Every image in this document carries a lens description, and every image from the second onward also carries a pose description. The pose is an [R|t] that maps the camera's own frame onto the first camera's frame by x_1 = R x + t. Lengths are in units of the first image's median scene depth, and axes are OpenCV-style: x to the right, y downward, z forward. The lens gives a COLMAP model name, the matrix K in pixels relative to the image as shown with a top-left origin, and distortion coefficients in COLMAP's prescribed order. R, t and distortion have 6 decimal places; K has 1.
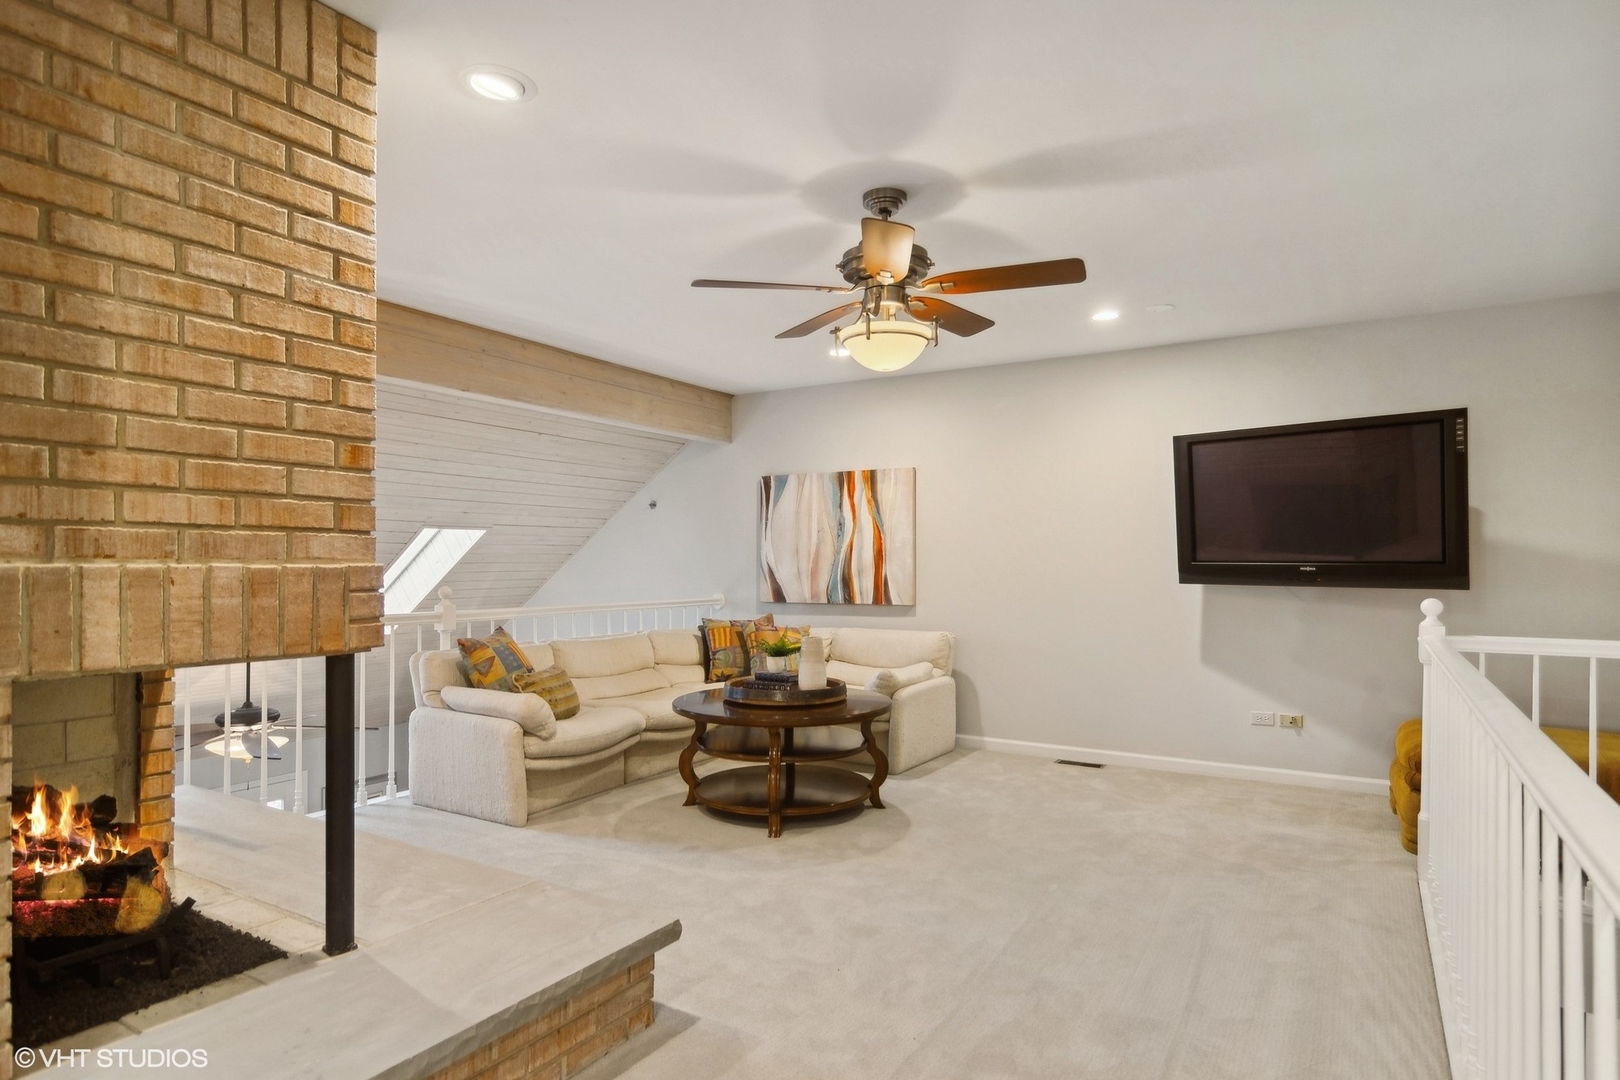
lens RADIAL K [[896.2, 0, 809.7], [0, 896.2, 558.2], [0, 0, 1]] dist [0.000973, 0.001461]
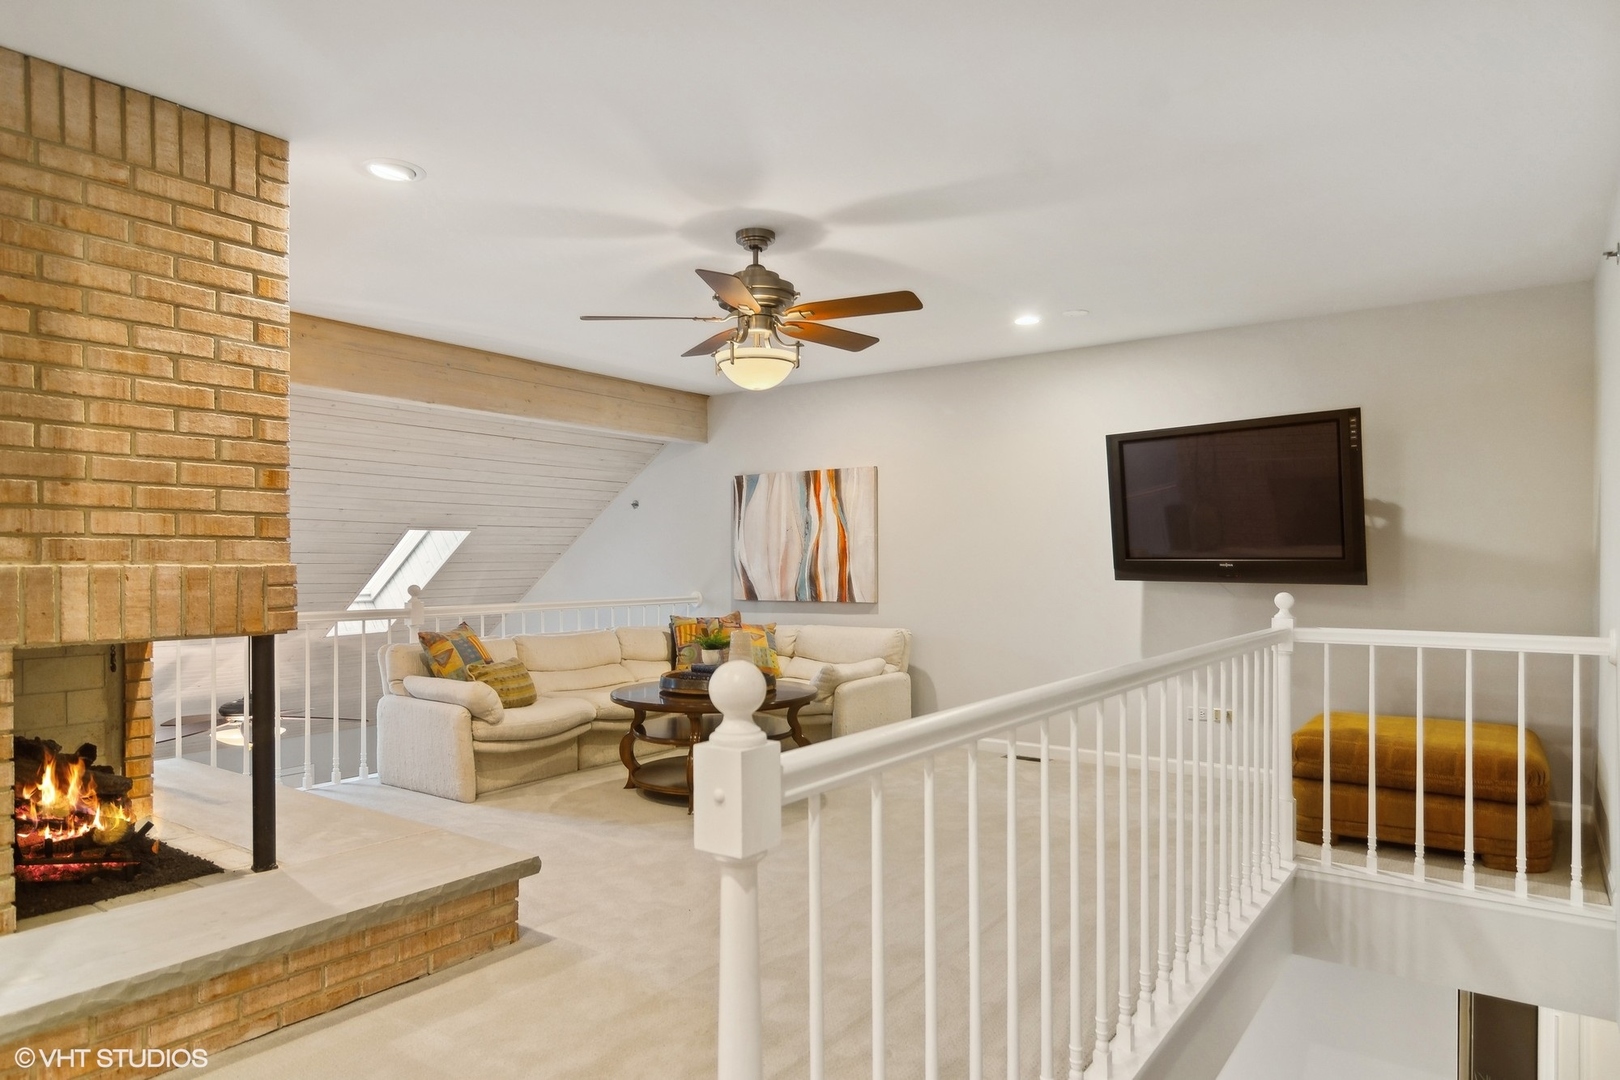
lens RADIAL K [[992.7, 0, 808.4], [0, 992.7, 558.1], [0, 0, 1]] dist [0.001386, -0.001831]
pose [[0.996843, -0.004466, -0.079279, 0.293913], [0.004646, 0.999987, 0.002081, -0.001175], [0.079268, -0.002443, 0.996850, -0.277779]]
